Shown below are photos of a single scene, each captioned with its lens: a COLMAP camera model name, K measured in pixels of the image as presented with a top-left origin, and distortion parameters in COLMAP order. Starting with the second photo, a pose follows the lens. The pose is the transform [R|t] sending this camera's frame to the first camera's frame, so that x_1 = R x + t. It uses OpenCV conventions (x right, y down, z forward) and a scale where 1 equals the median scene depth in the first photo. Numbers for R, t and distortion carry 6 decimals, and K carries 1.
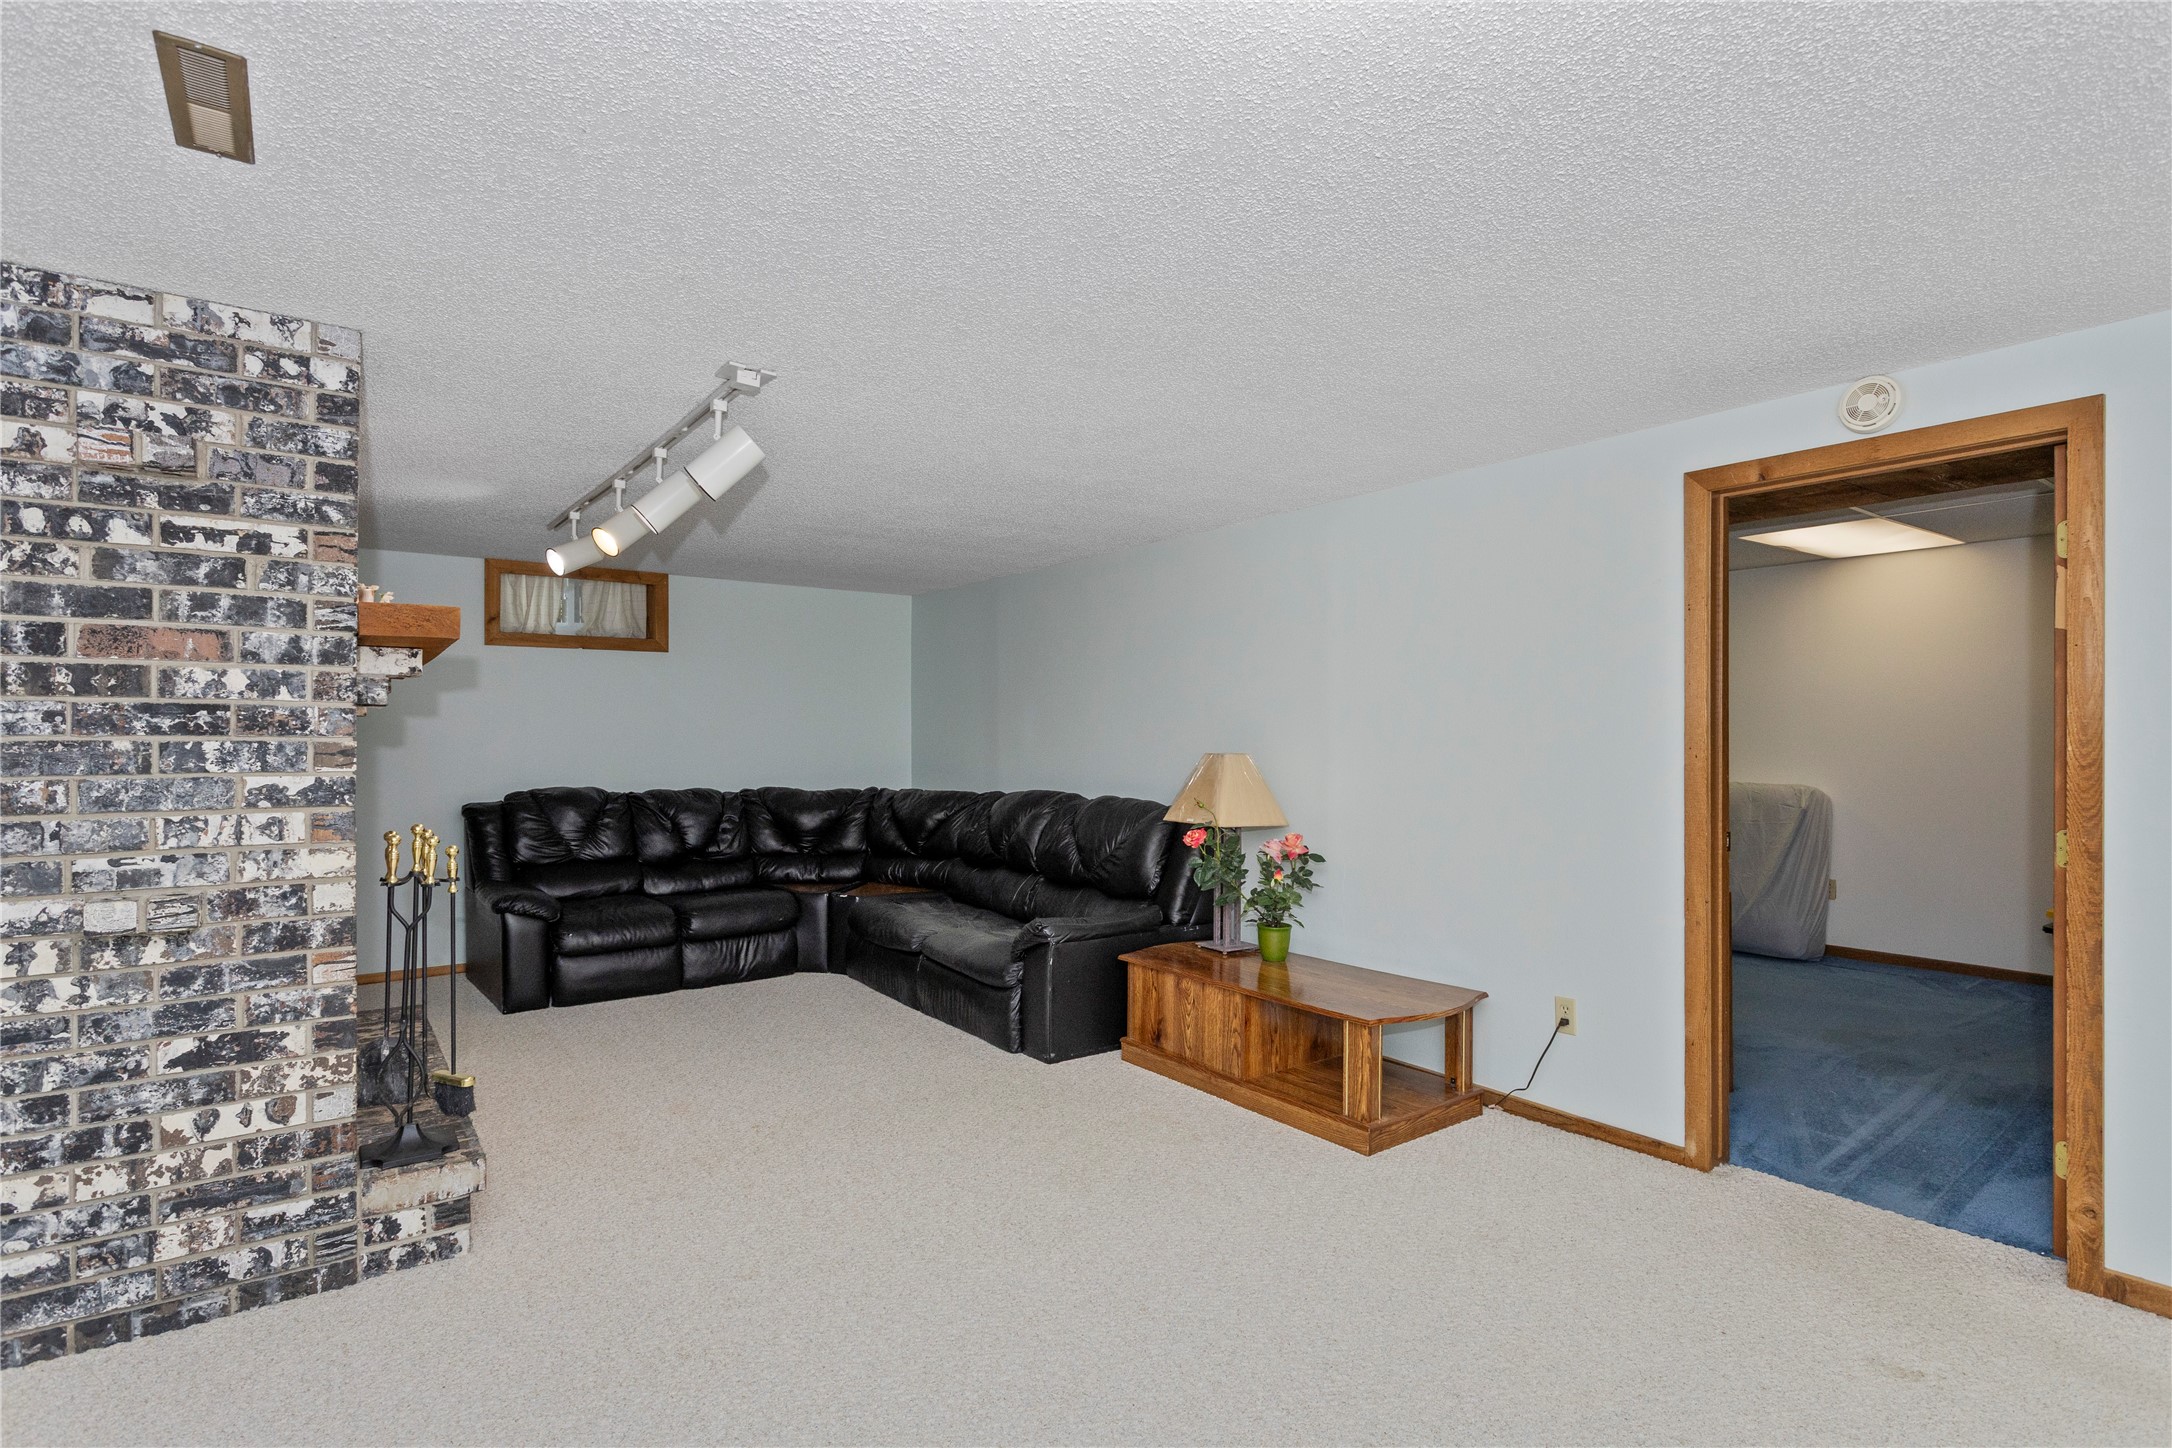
lens RADIAL K [[1065.0, 0, 1110.2], [0, 1065.0, 731.2], [0, 0, 1]] dist [-0.006072, 0.004671]
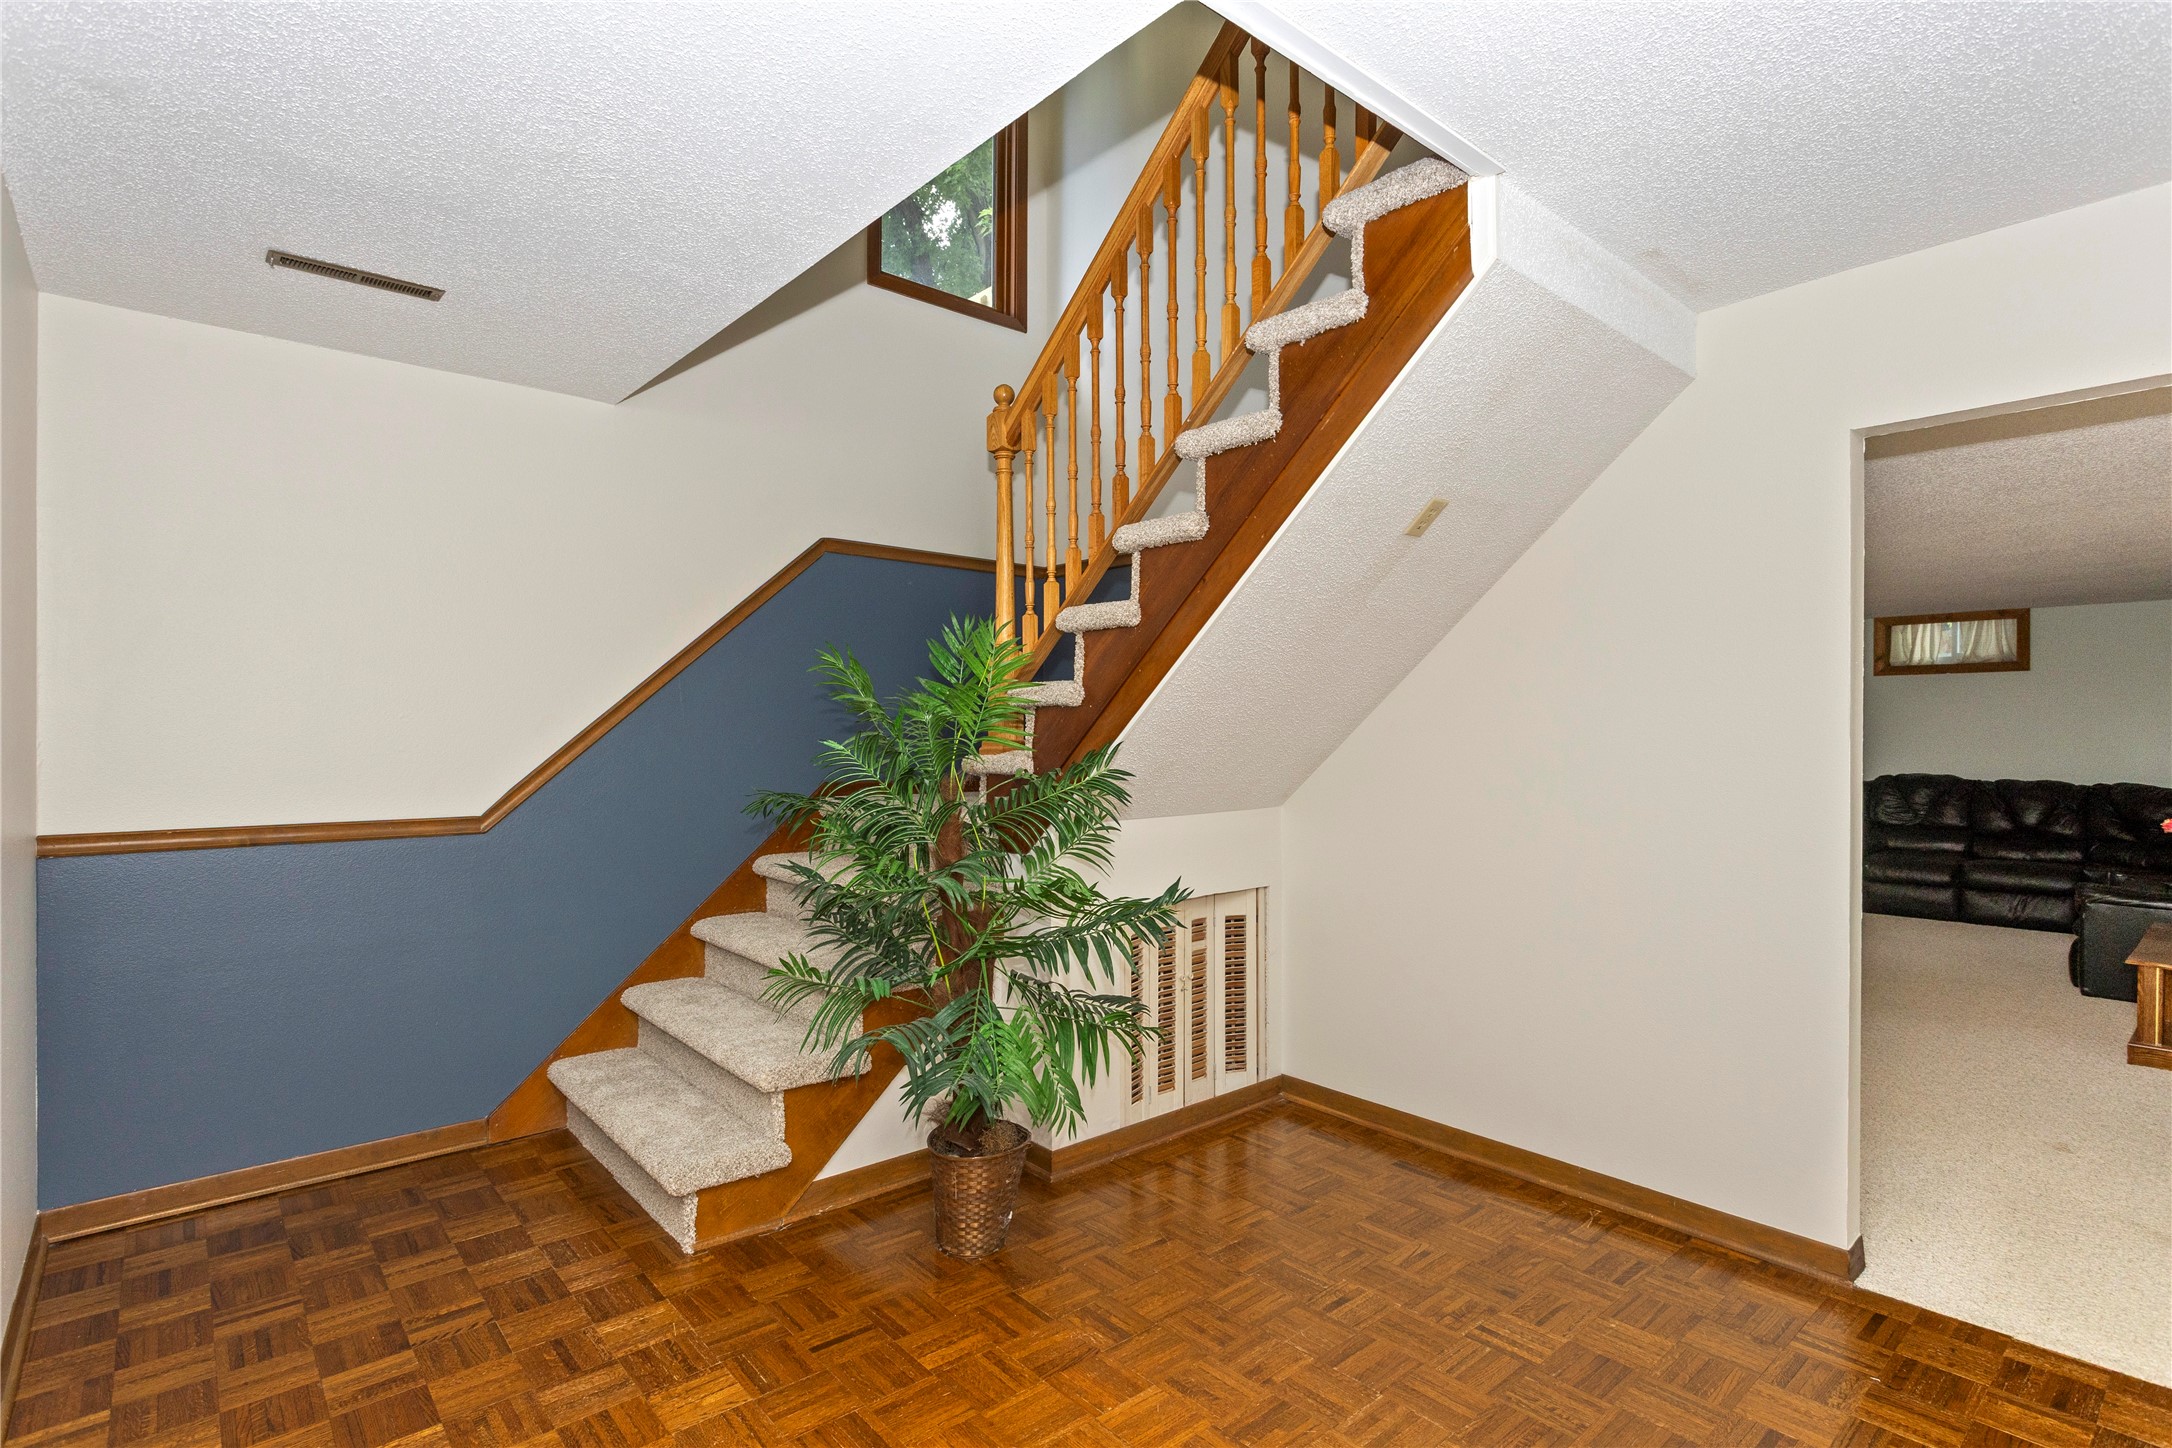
lens RADIAL K [[1065.0, 0, 1095.1], [0, 1065.0, 727.2], [0, 0, 1]] dist [-0.006072, 0.004671]
pose [[0.084310, 0.000376, -0.996439, 1.993822], [-0.000218, 1.000000, 0.000359, -0.022856], [0.996440, 0.000187, 0.084310, -0.535928]]
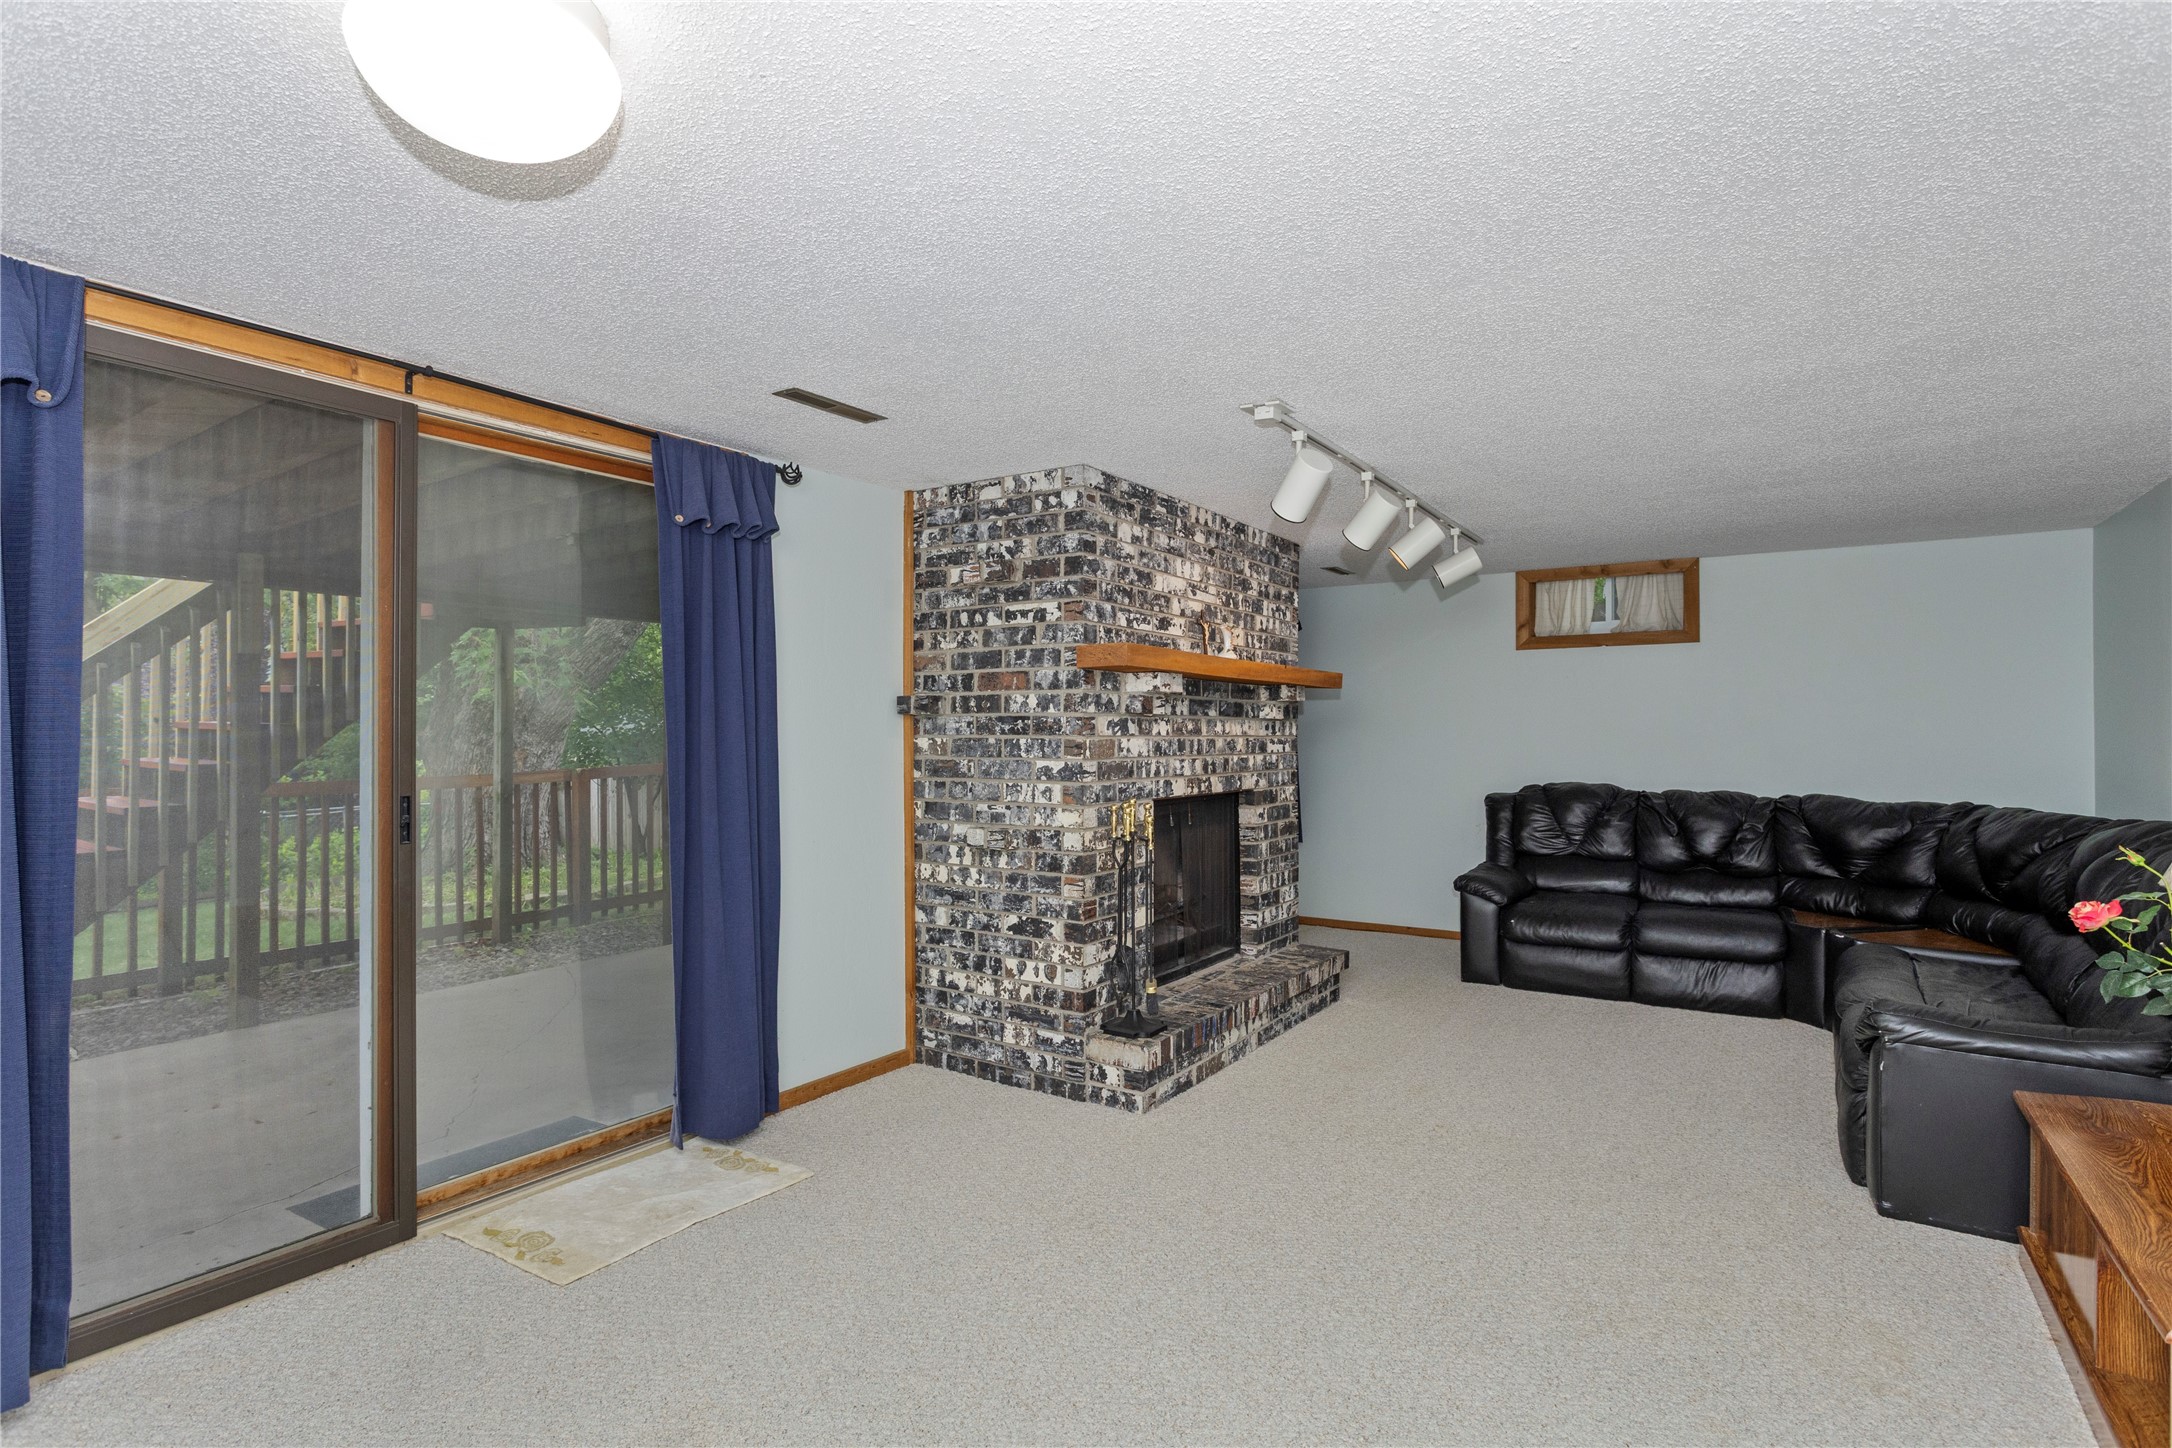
lens RADIAL K [[1065.0, 0, 1096.9], [0, 1065.0, 721.1], [0, 0, 1]] dist [-0.006072, 0.004671]
pose [[0.343740, -0.011450, -0.938995, 0.730887], [0.006673, 0.999930, -0.009751, -0.000645], [0.939041, -0.002915, 0.343792, 0.522941]]
